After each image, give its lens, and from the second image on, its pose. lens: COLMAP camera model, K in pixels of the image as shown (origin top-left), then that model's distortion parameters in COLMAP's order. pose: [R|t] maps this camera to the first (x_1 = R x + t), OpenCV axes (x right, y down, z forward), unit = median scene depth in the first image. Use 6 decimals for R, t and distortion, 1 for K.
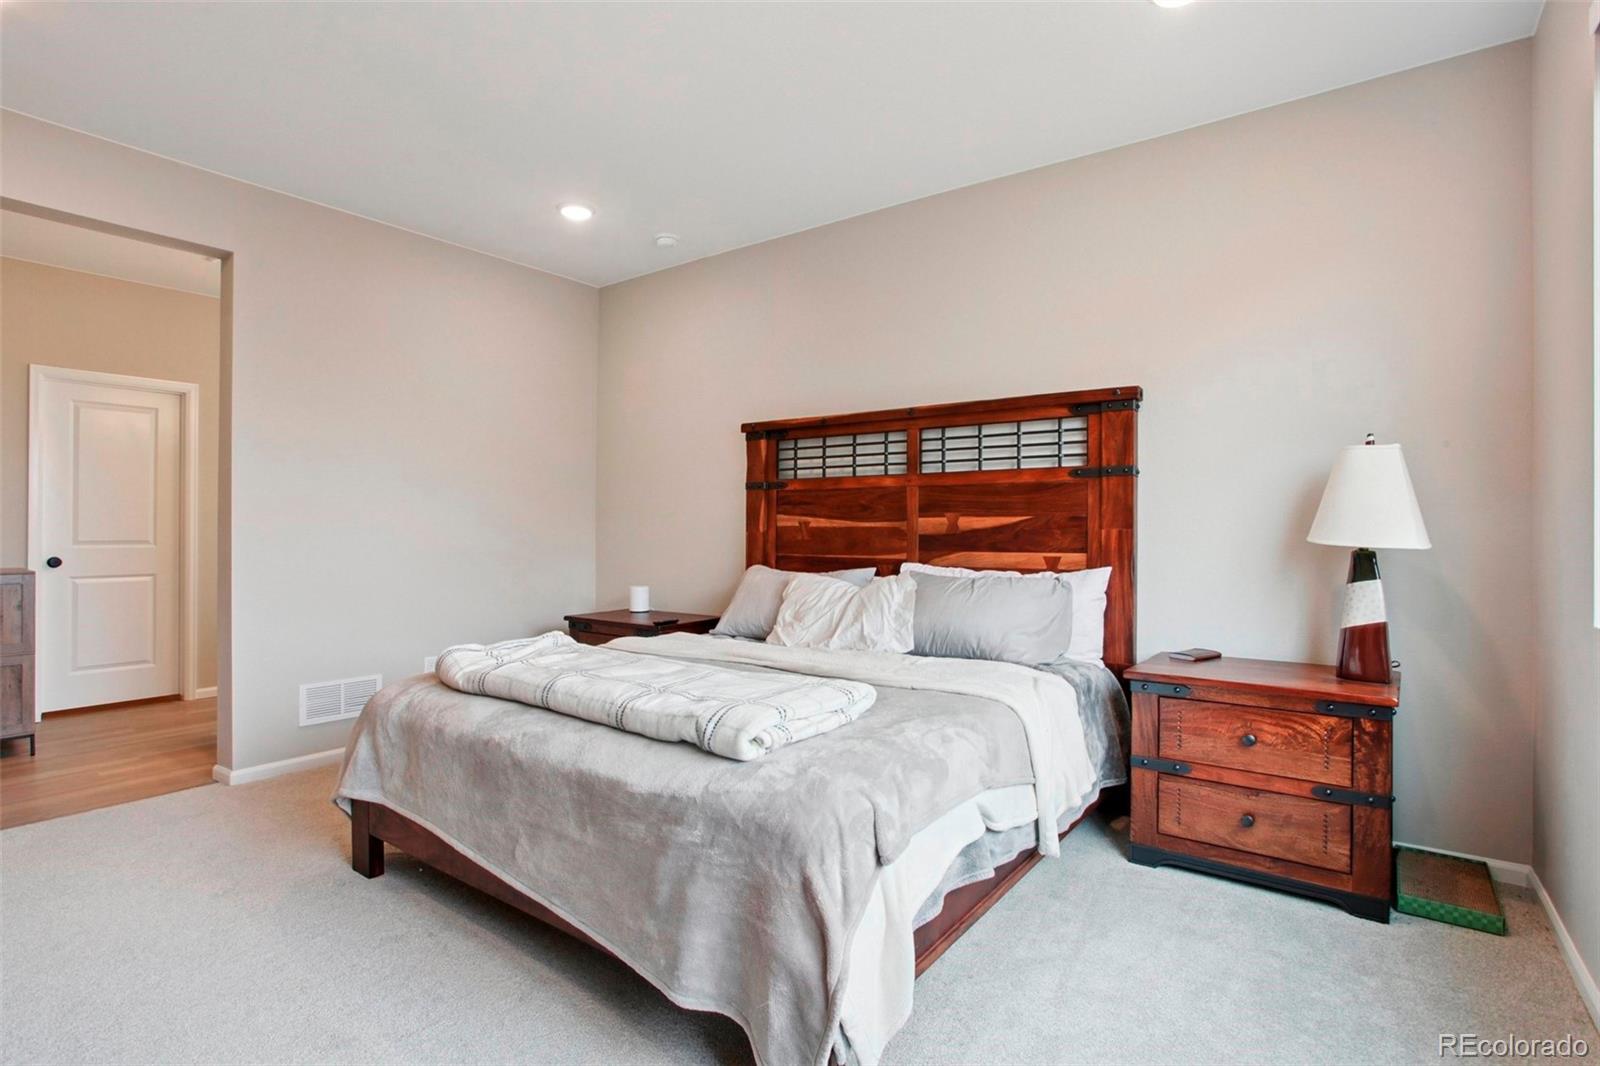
lens RADIAL K [[791.3, 0, 805.8], [0, 791.3, 519.4], [0, 0, 1]] dist [-0.059145, 0.022415]
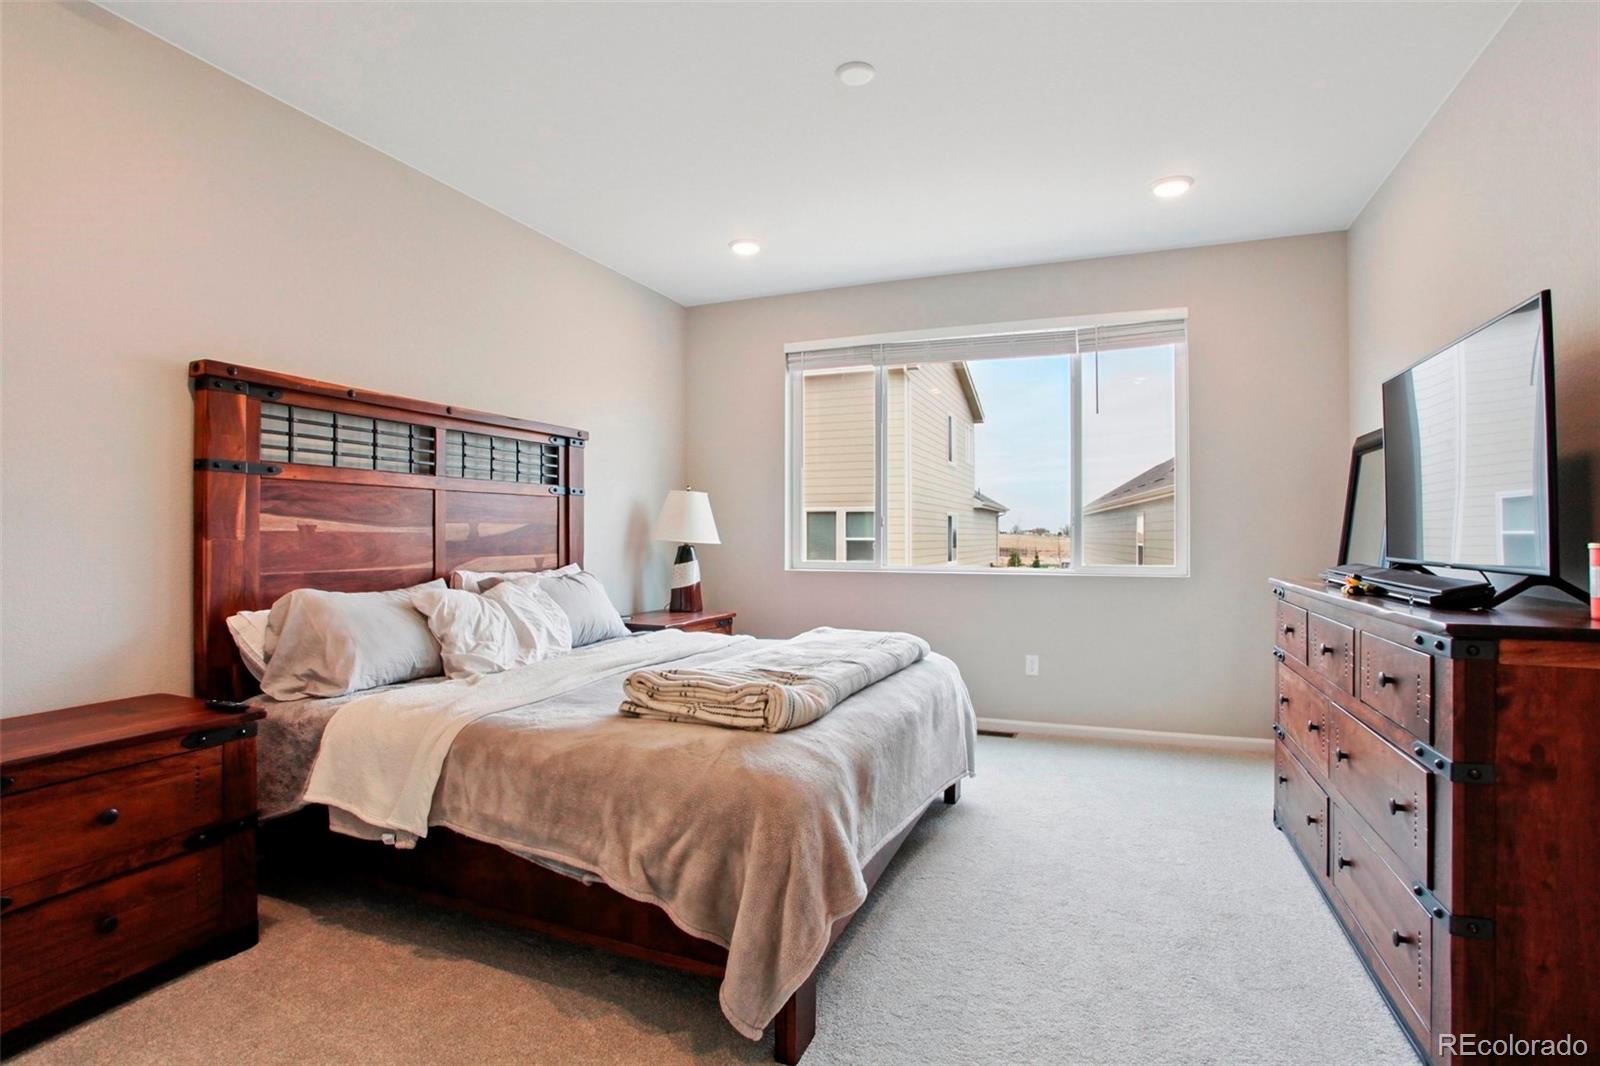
lens RADIAL K [[791.3, 0, 775.2], [0, 791.3, 513.7], [0, 0, 1]] dist [-0.059145, 0.022415]
pose [[-0.207420, 0.024739, 0.977939, -0.770801], [-0.009540, 0.999582, -0.027310, 0.007574], [-0.978205, -0.014994, -0.207097, 0.732560]]
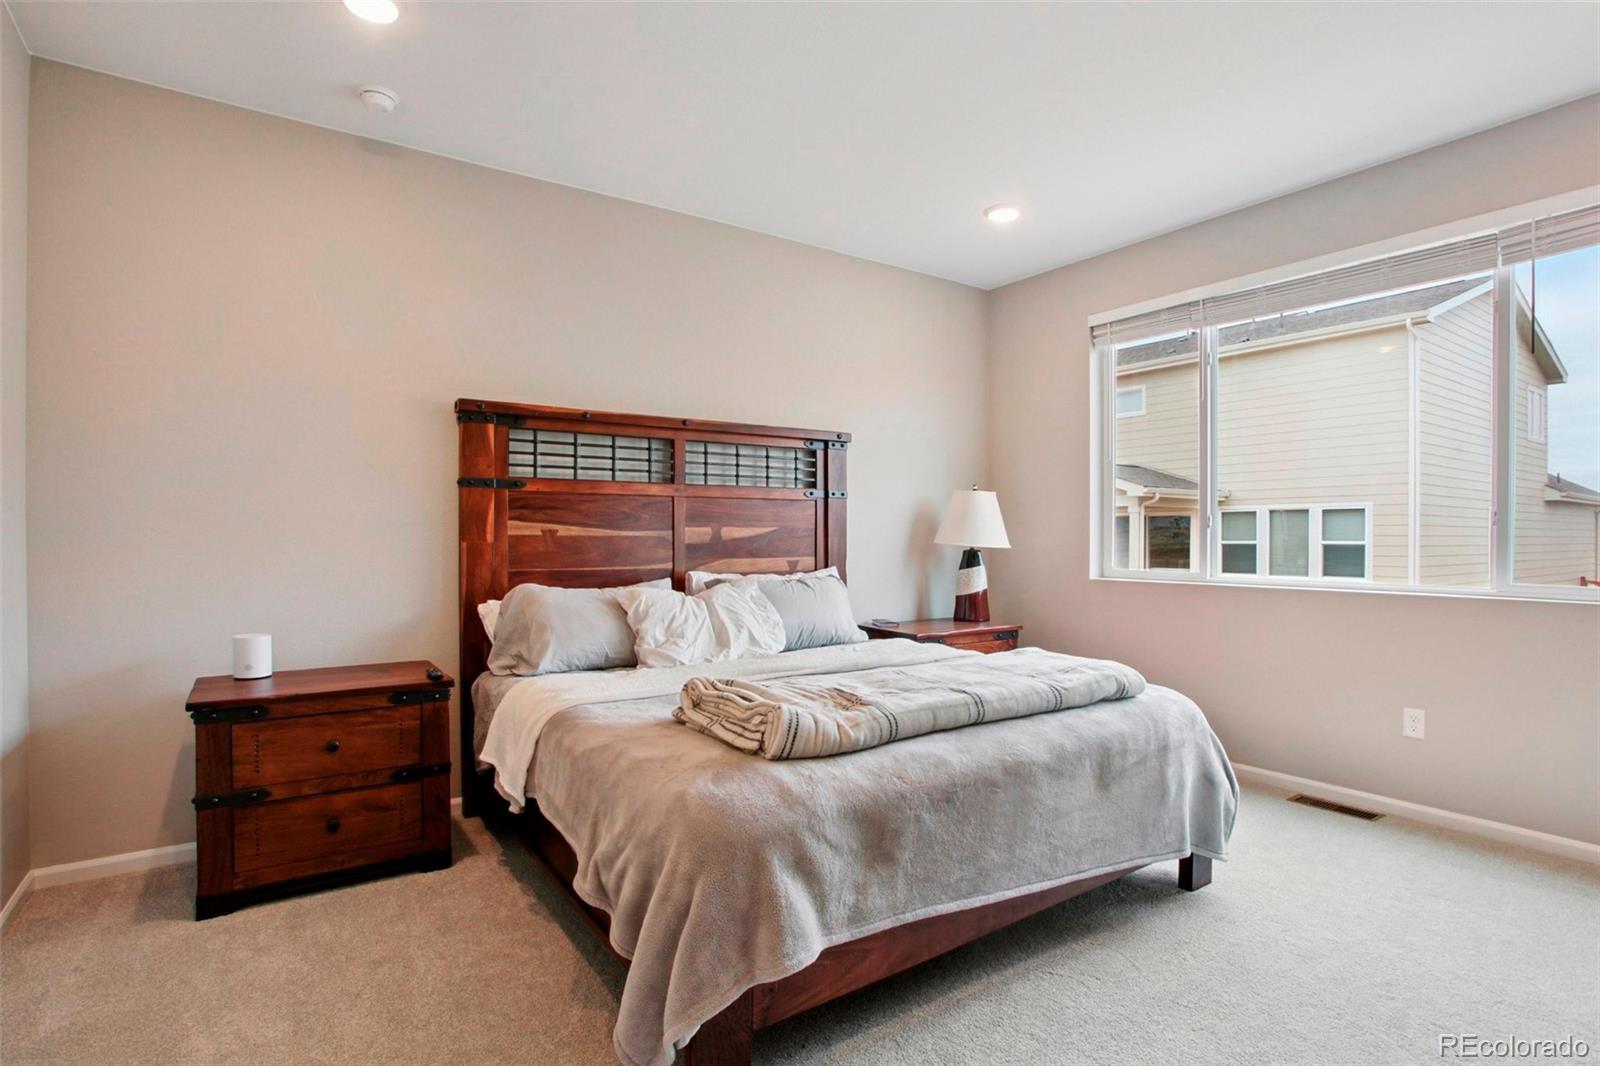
lens RADIAL K [[791.3, 0, 772.7], [0, 791.3, 532.1], [0, 0, 1]] dist [-0.059145, 0.022415]
pose [[0.354546, 0.005116, 0.935024, -0.700433], [-0.009482, 0.999953, -0.001876, 0.004530], [-0.934990, -0.008201, 0.354578, 0.480505]]
